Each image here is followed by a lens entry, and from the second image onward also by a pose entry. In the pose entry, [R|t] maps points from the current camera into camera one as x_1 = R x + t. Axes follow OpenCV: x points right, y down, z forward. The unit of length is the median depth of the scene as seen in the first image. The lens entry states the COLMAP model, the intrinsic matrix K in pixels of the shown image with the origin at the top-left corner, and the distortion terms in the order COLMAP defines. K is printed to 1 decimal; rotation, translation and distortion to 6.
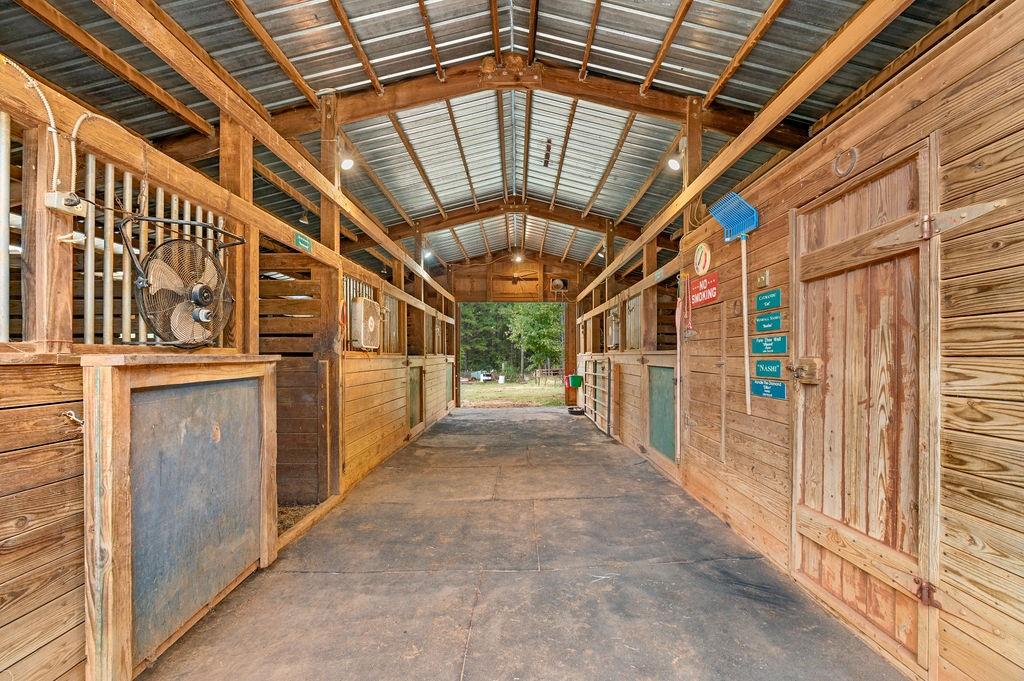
lens RADIAL K [[402.6, 0, 513.2], [0, 402.6, 330.7], [0, 0, 1]] dist [-0.009081, -0.000068]
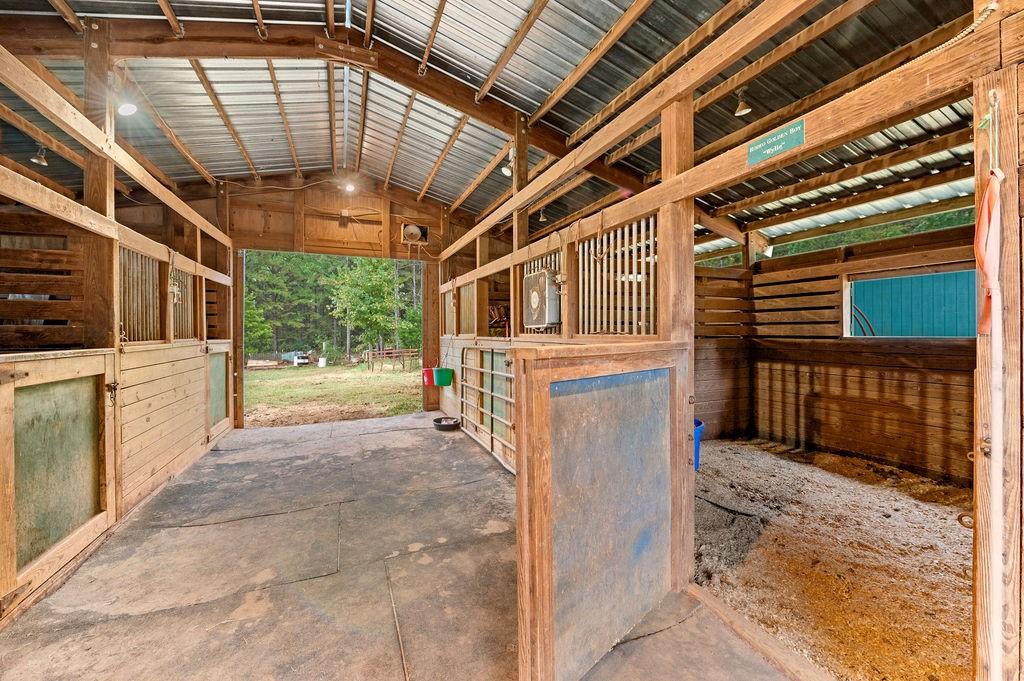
lens RADIAL K [[402.6, 0, 513.2], [0, 402.6, 330.7], [0, 0, 1]] dist [-0.009081, -0.000068]
pose [[0.915380, -0.000082, 0.402591, -0.006829], [-0.022930, 0.998366, 0.052341, 0.010001], [-0.401938, -0.057143, 0.913882, 0.327520]]
